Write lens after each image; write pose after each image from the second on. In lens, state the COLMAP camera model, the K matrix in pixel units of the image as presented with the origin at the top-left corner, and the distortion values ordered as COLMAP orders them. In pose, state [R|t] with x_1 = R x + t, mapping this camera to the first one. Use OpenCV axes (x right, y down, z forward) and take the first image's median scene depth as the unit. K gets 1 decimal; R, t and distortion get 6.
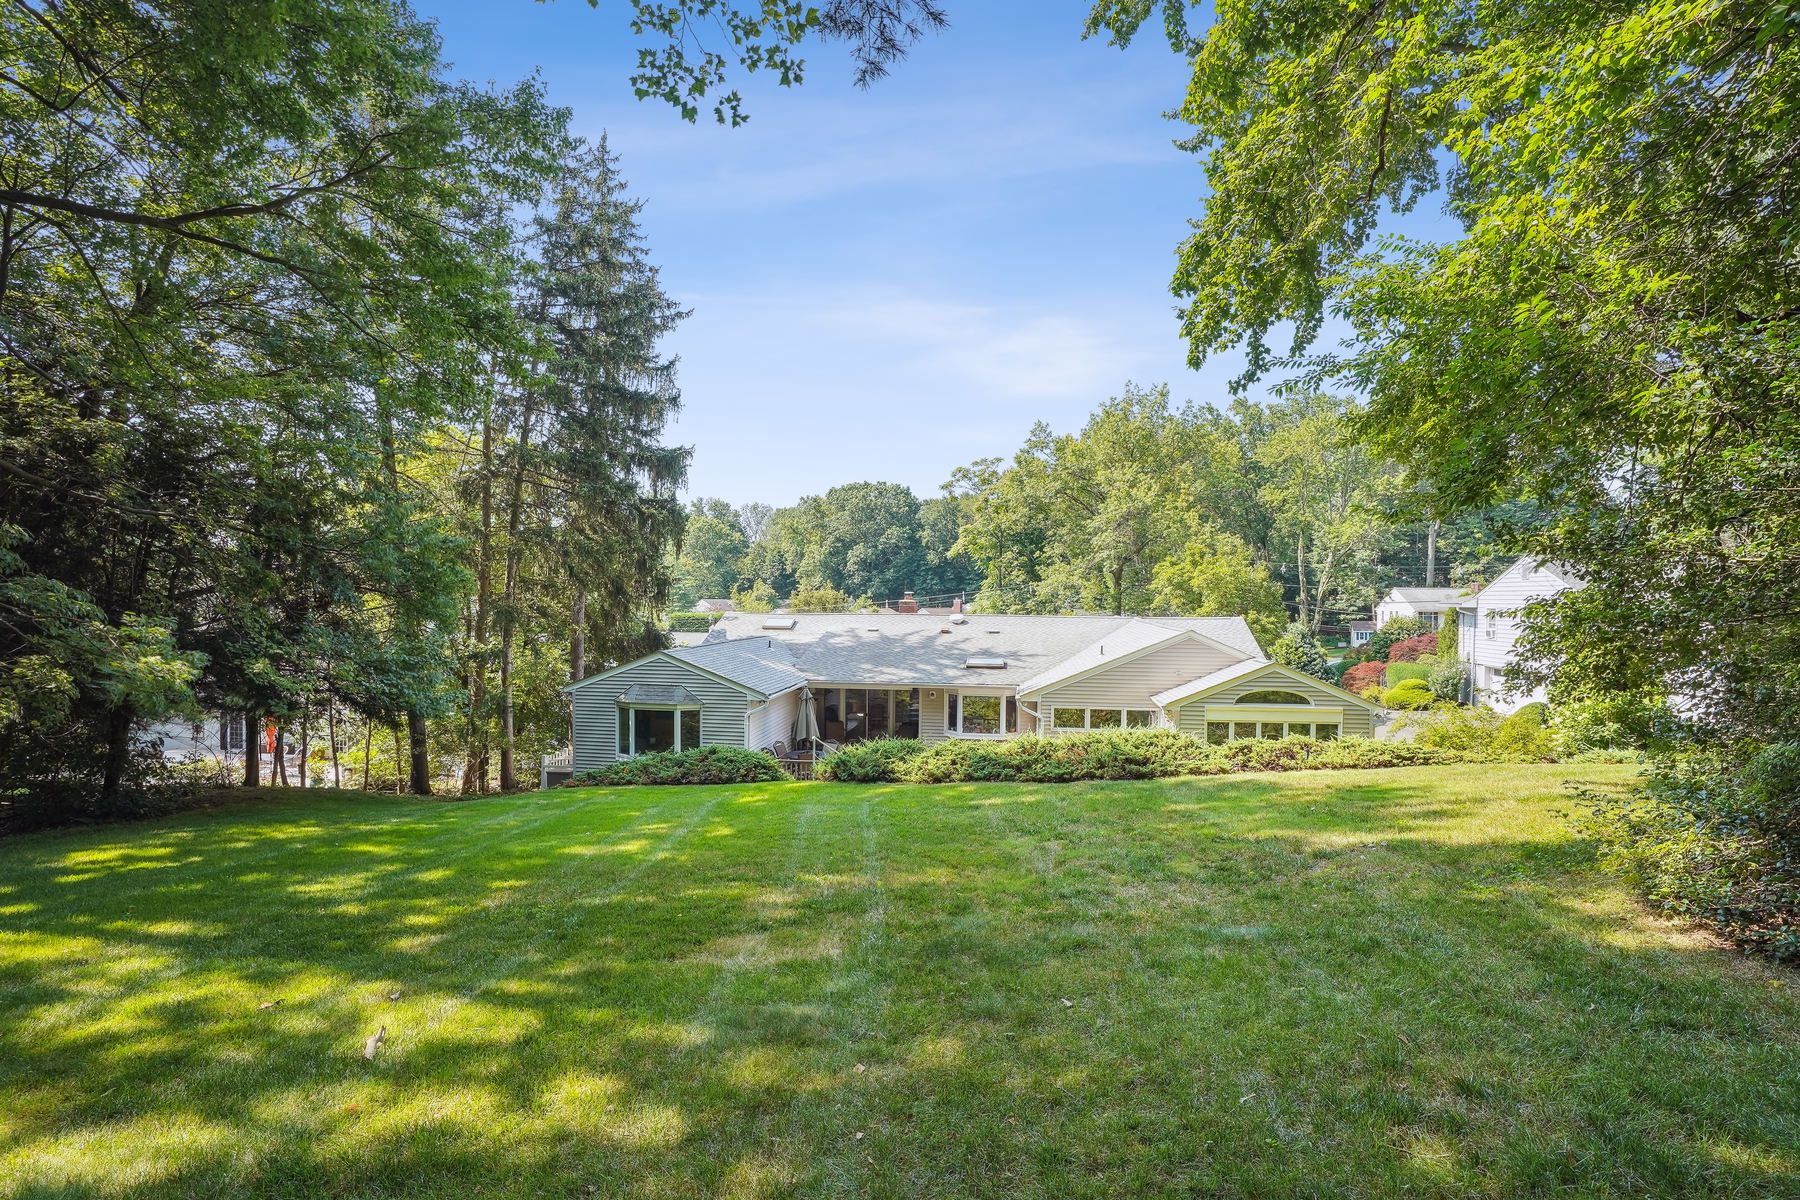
lens RADIAL K [[864.1, 0, 900.0], [0, 864.1, 600.0], [0, 0, 1]] dist [-0.041891, 0.000675]
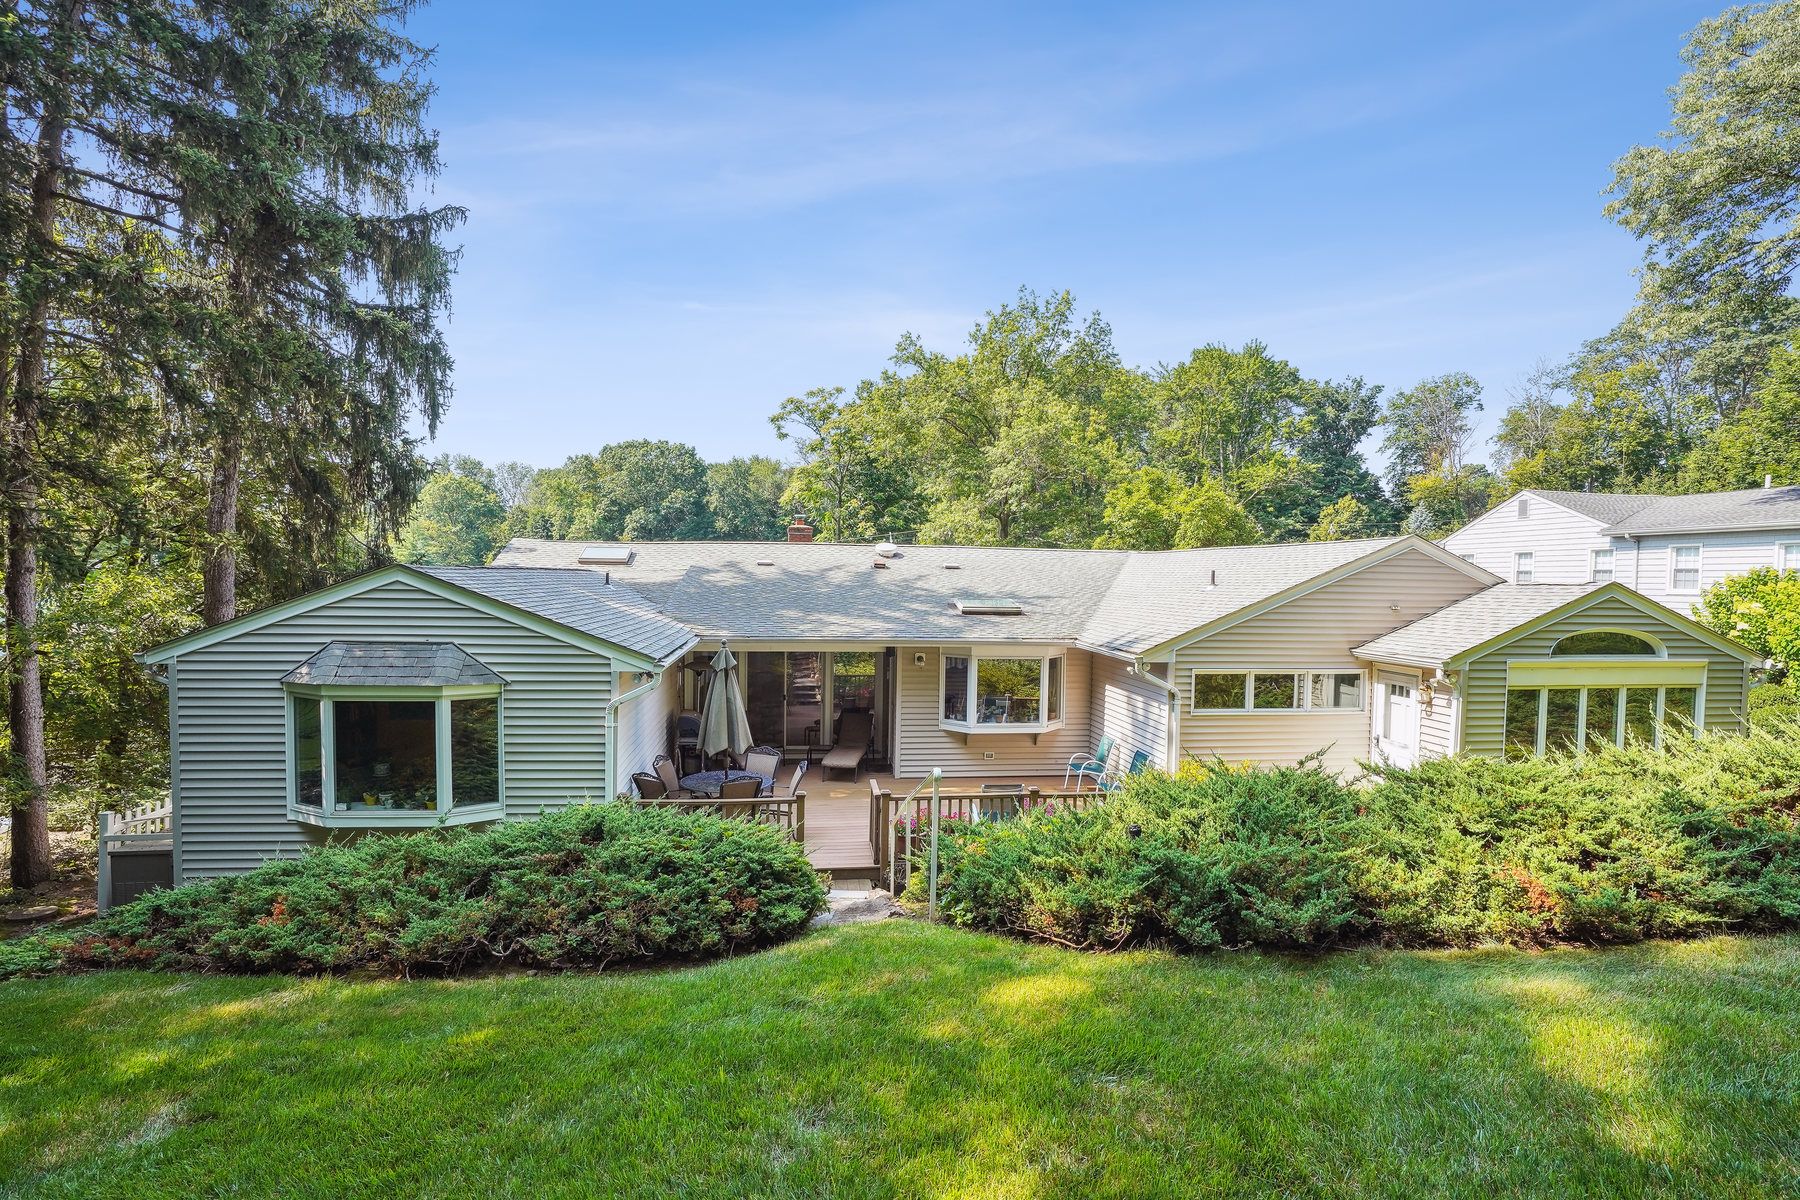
lens RADIAL K [[864.1, 0, 900.0], [0, 864.1, 600.0], [0, 0, 1]] dist [-0.041891, 0.000675]
pose [[0.965714, -0.001573, 0.259602, -0.066778], [-0.004985, 0.999685, 0.024603, 0.029972], [-0.259559, -0.025054, 0.965402, 0.238329]]
